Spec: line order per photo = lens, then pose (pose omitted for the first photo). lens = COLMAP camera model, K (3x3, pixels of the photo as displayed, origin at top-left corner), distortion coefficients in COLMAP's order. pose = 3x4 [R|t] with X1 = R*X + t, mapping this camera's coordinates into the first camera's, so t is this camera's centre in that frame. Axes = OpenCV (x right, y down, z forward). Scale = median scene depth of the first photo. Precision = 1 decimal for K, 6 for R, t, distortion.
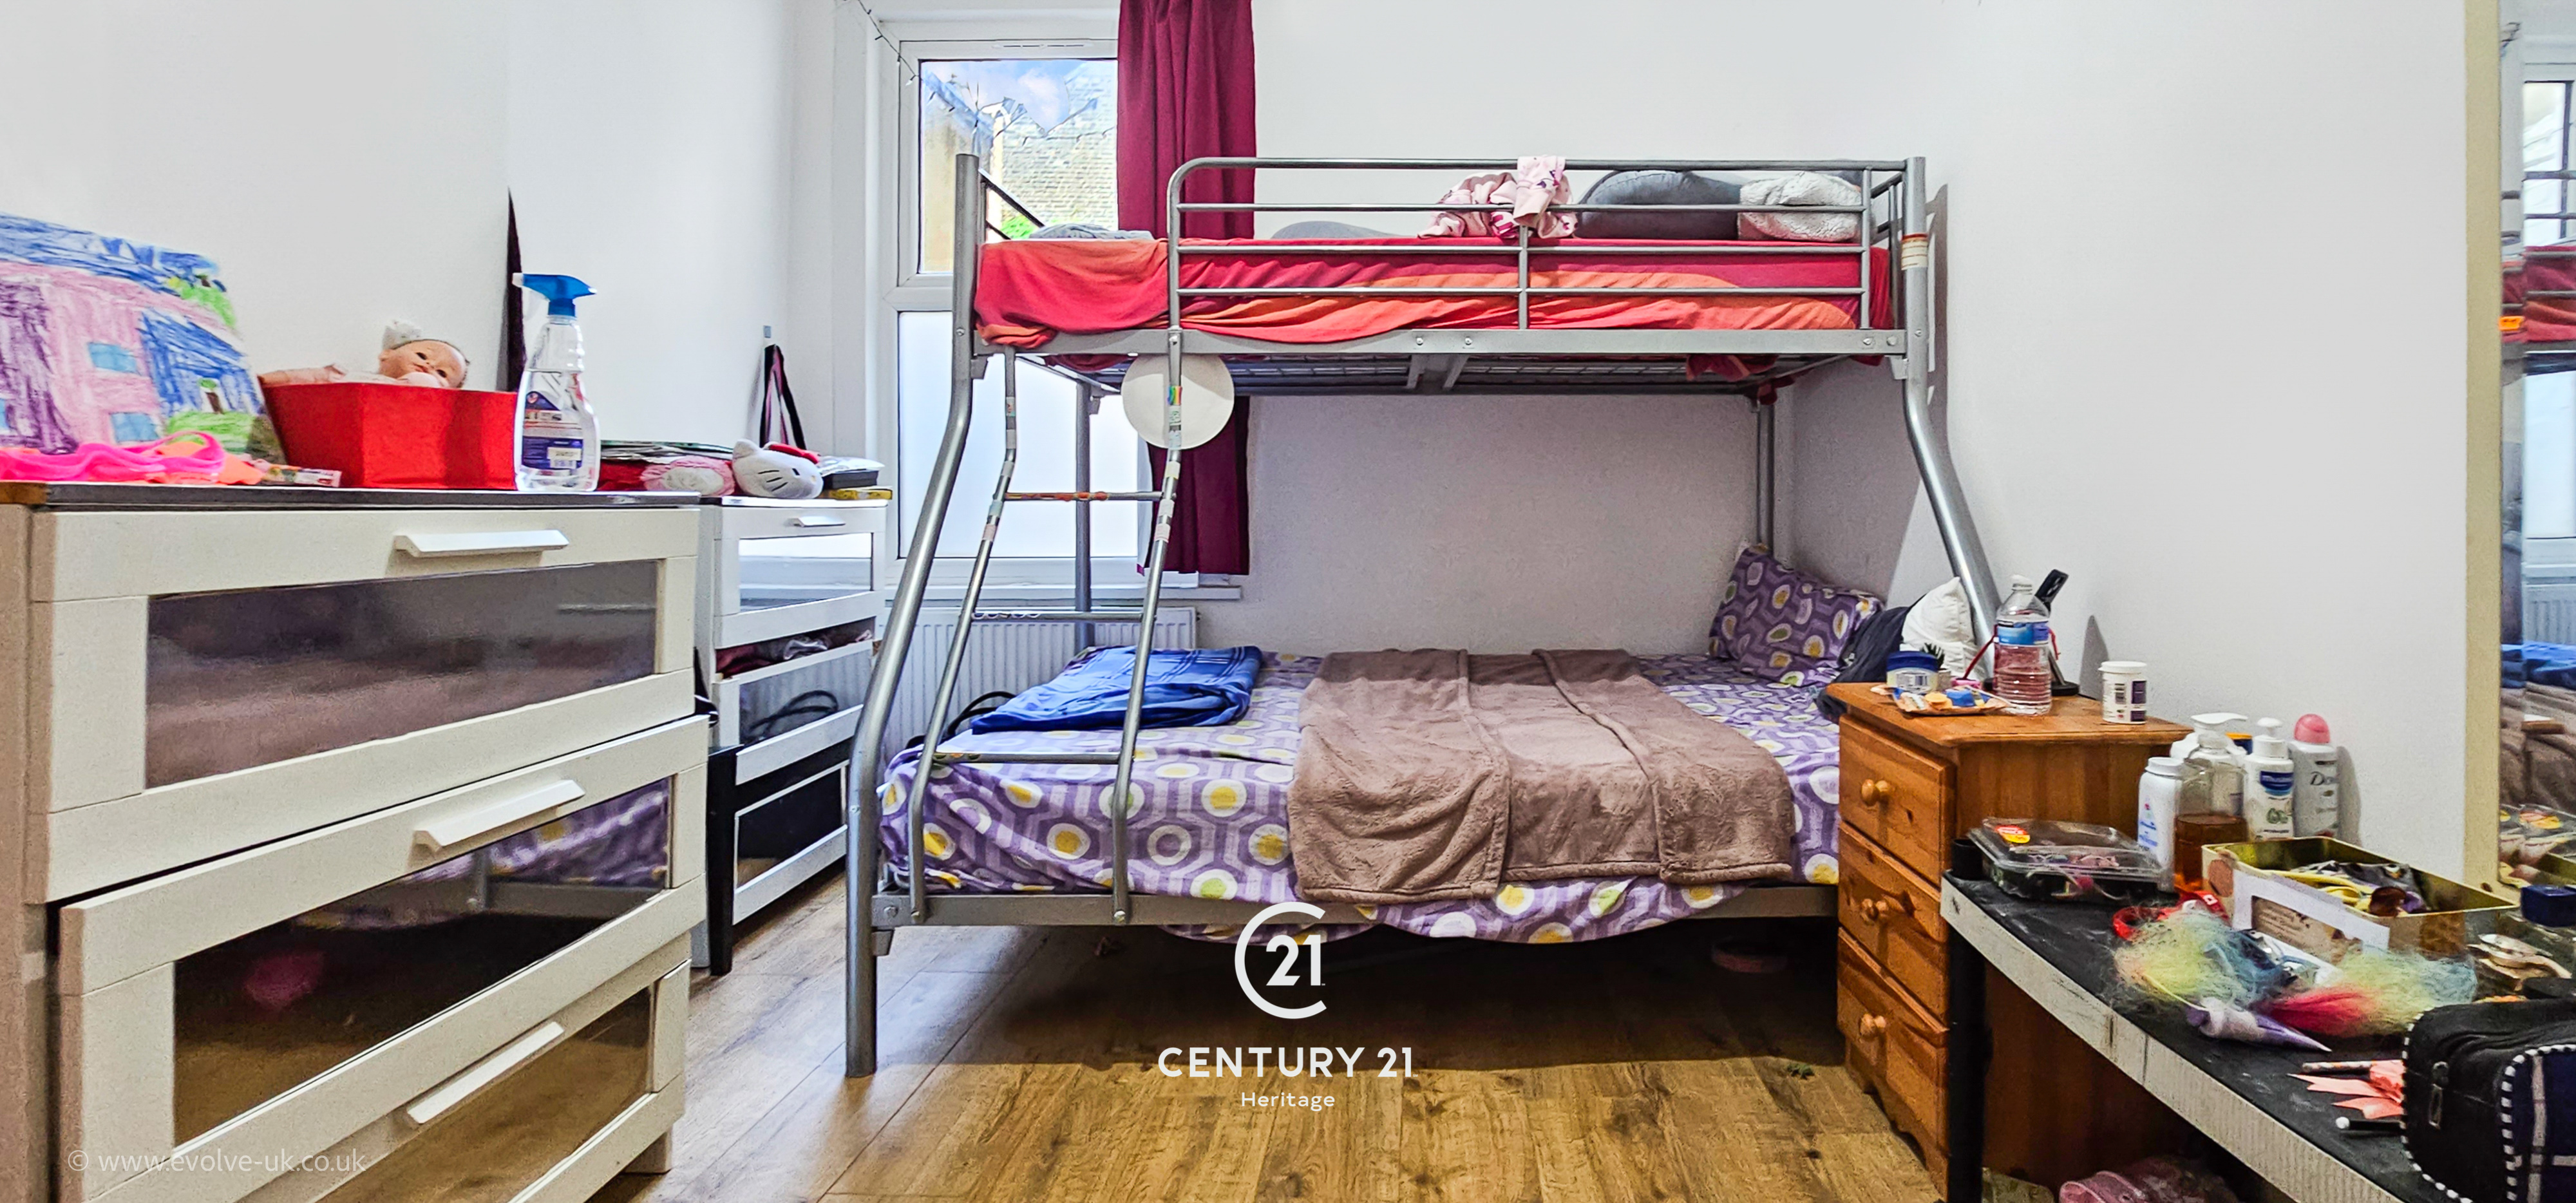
lens RADIAL K [[1176.3, 0, 1288.4], [0, 1176.3, 512.0], [0, 0, 1]] dist [-0.002987, 0.000016]
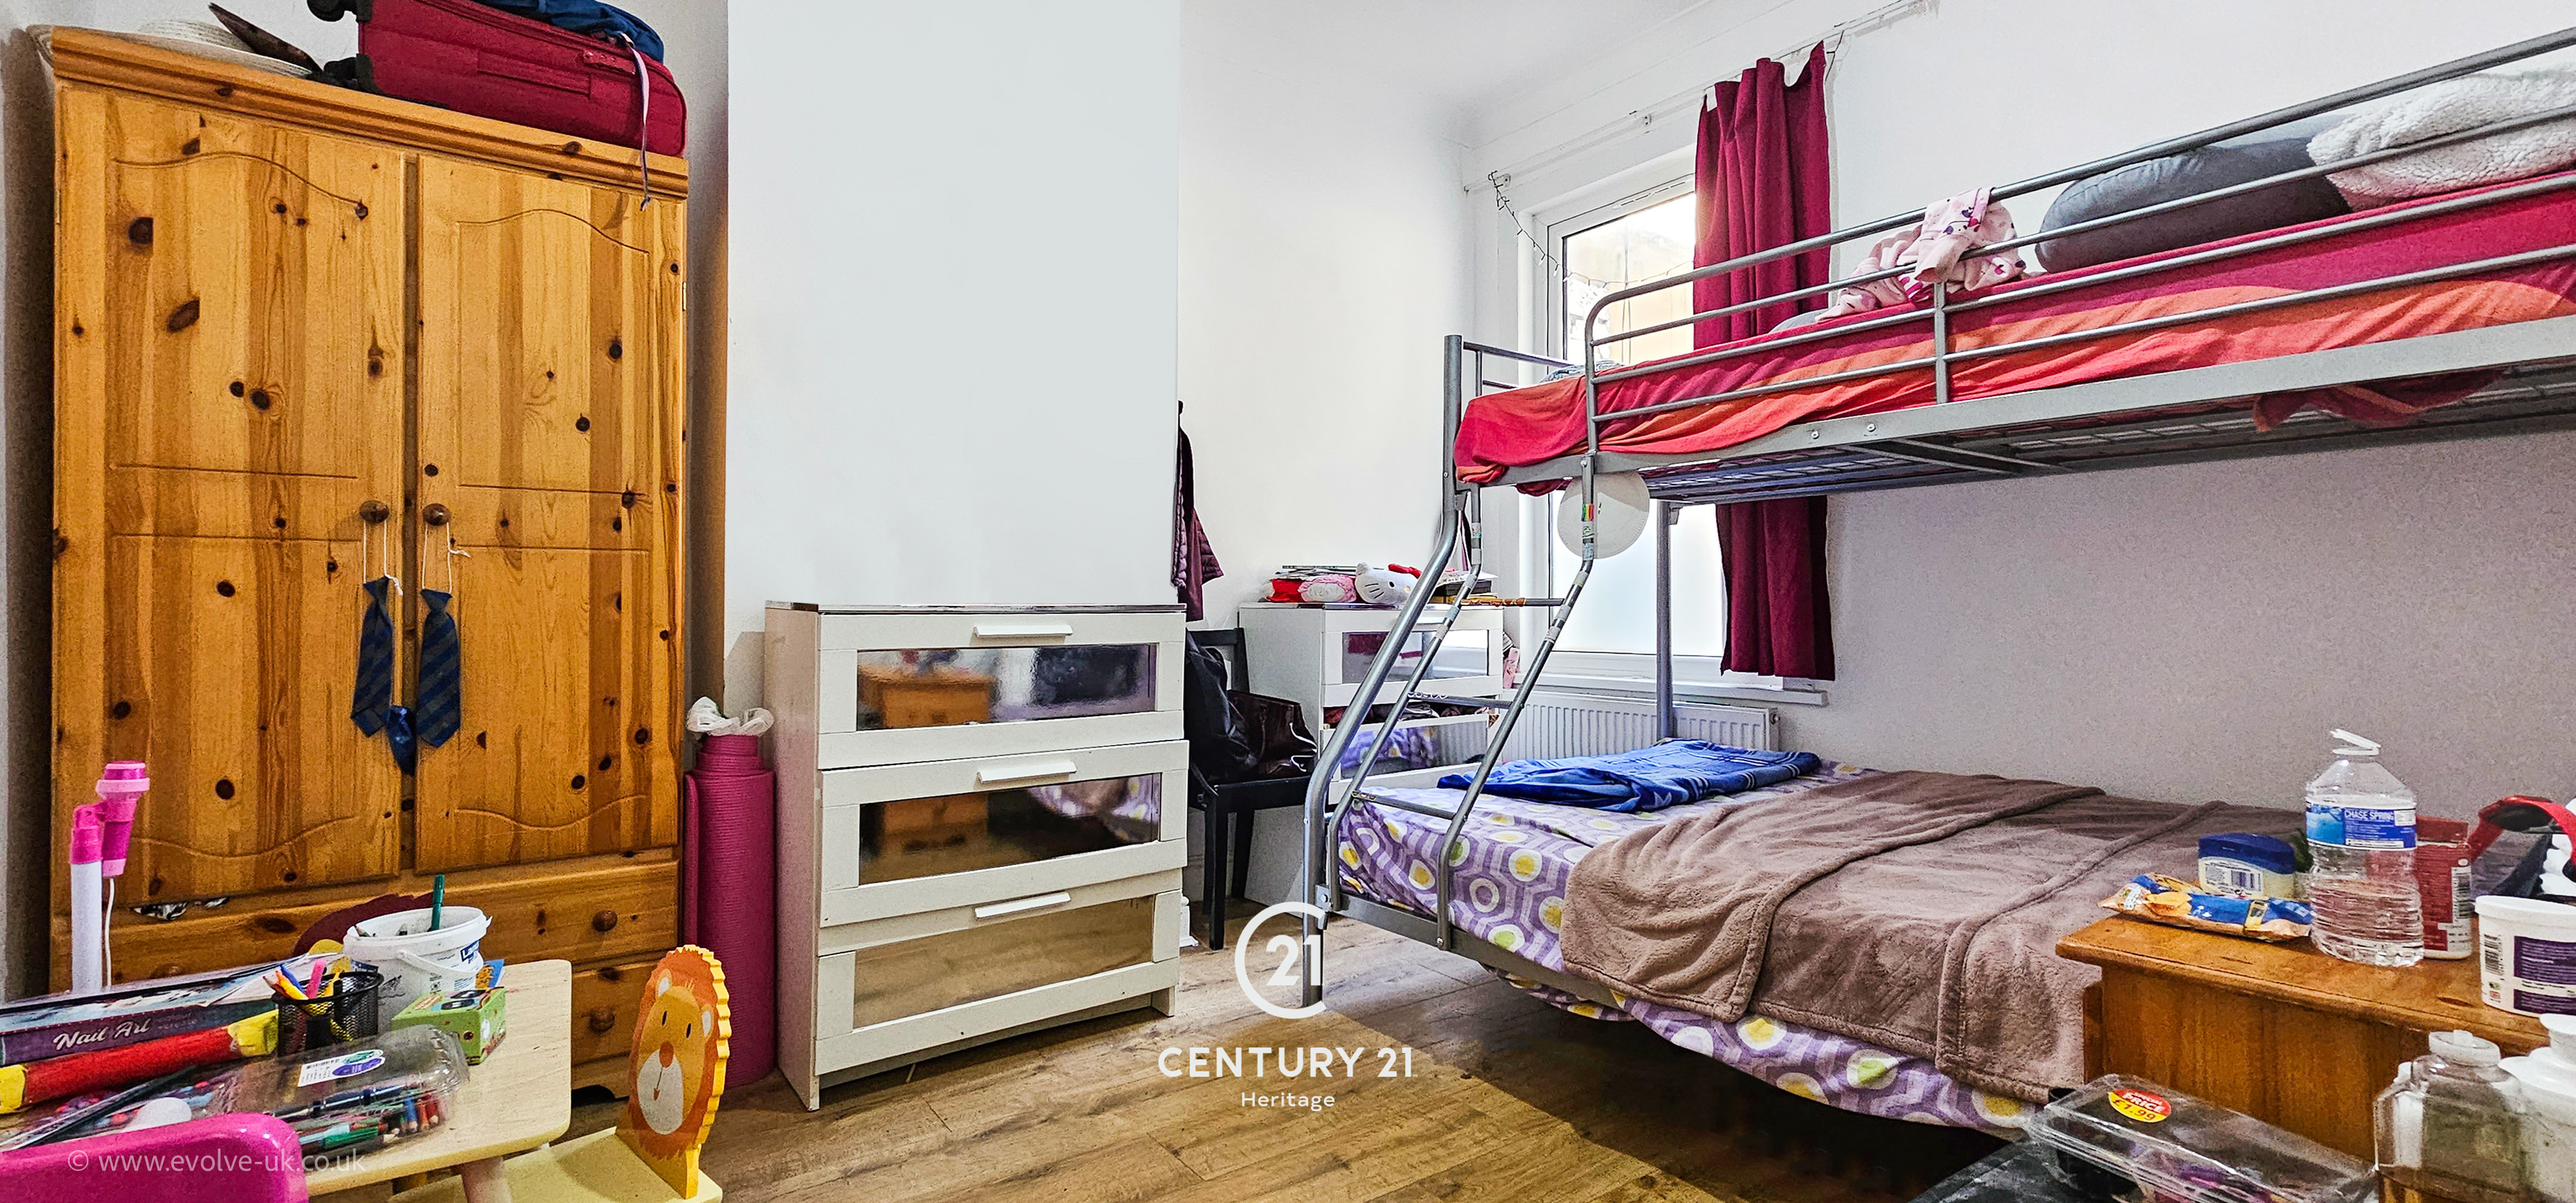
lens RADIAL K [[1081.4, 0, 1288.0], [0, 1081.4, 601.5], [0, 0, 1]] dist [0.032379, 0.000258]
pose [[0.604962, -0.003892, -0.796245, 0.652646], [-0.000861, 0.999984, -0.005543, -0.008947], [0.796254, 0.004039, 0.604949, 0.172210]]
